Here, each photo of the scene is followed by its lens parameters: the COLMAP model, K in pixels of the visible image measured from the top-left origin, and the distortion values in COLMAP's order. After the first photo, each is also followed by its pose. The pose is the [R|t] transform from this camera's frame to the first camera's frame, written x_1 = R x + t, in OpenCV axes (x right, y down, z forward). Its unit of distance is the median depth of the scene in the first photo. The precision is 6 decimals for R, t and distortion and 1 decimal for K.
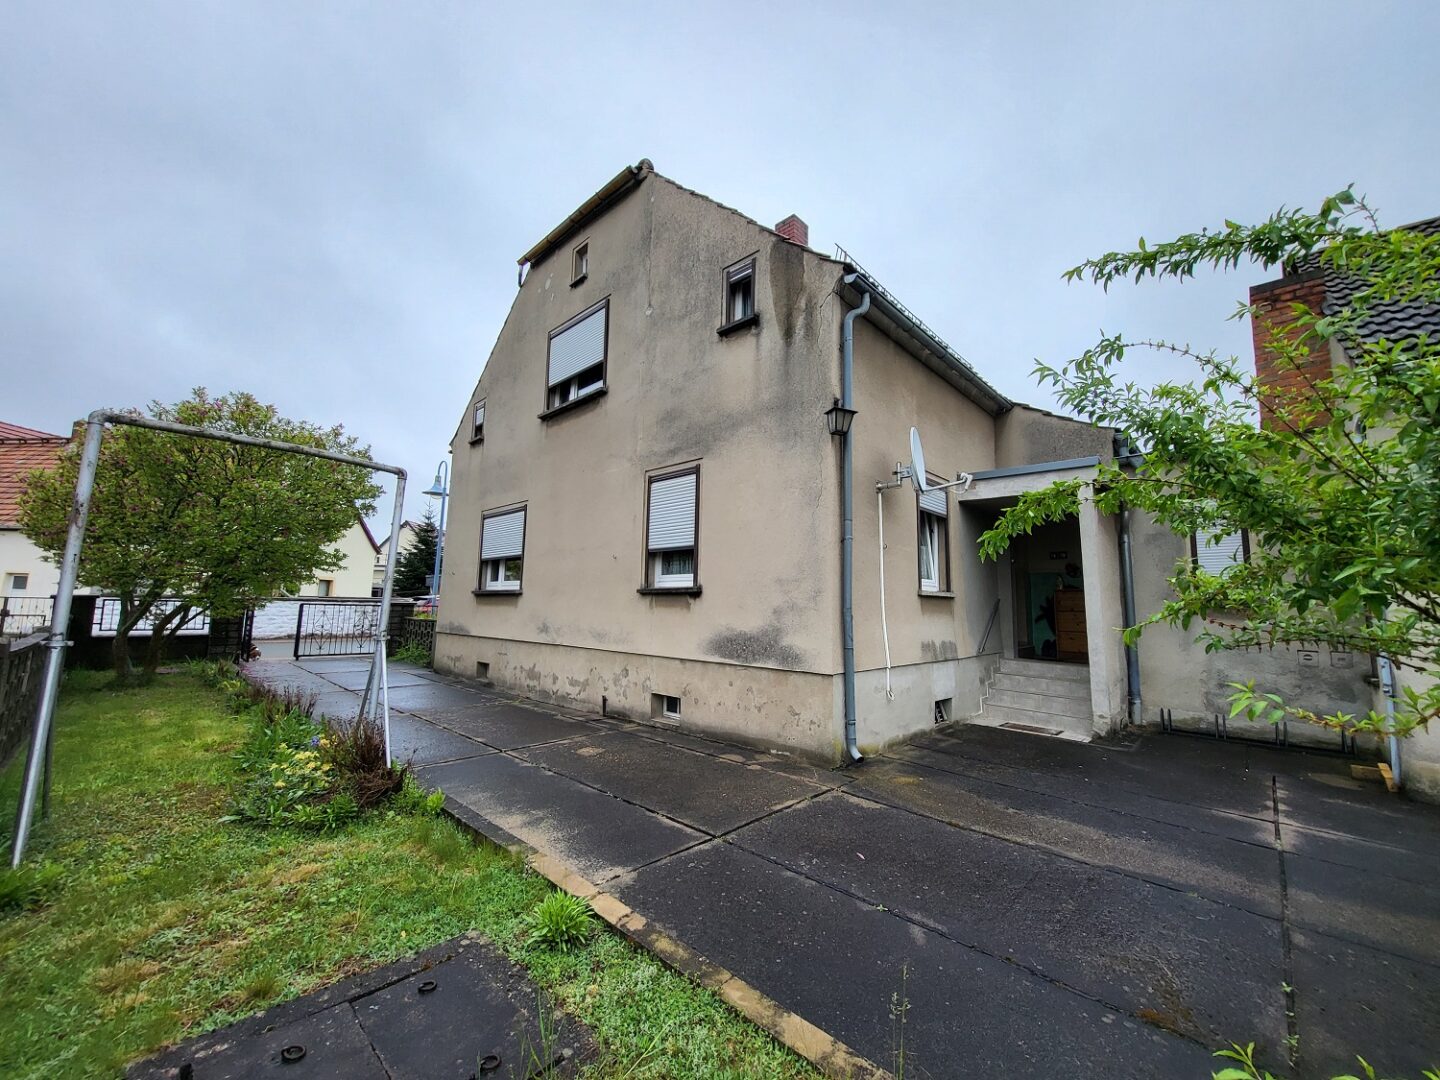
lens RADIAL K [[566.6, 0, 720.3], [0, 566.6, 539.0], [0, 0, 1]] dist [-0.001928, -0.000028]
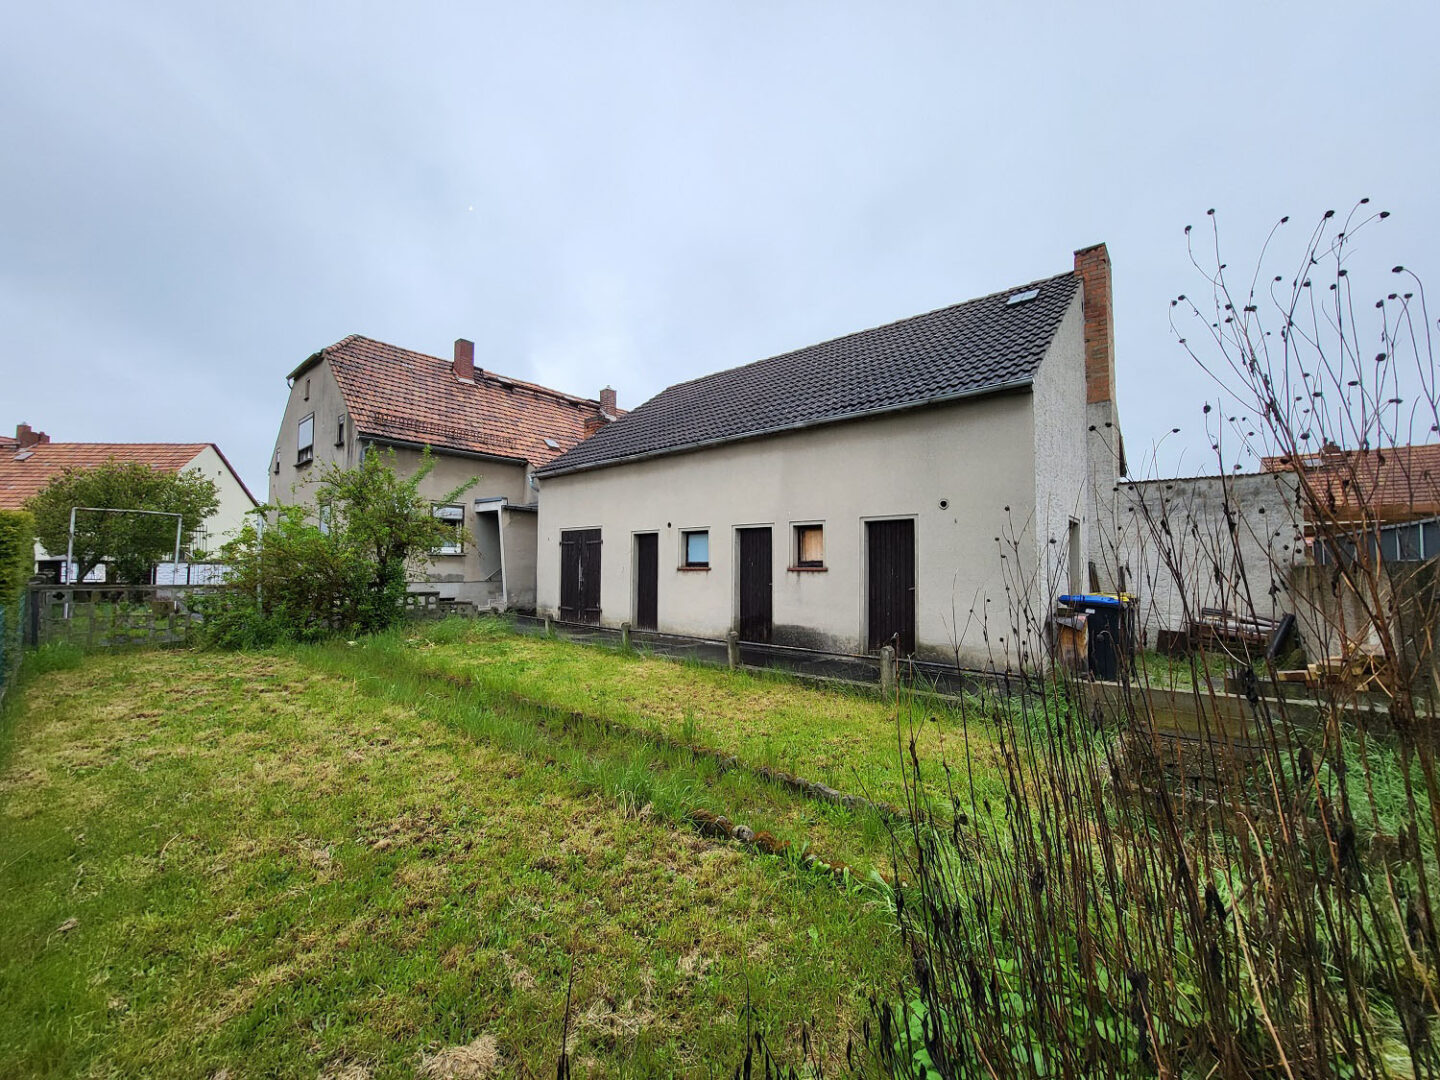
lens RADIAL K [[566.6, 0, 720.0], [0, 566.6, 539.2], [0, 0, 1]] dist [-0.001928, -0.000028]
pose [[0.998655, -0.013703, 0.050005, 0.961268], [0.009886, 0.997075, 0.075789, -0.090155], [-0.050897, -0.075193, 0.995869, -0.955871]]
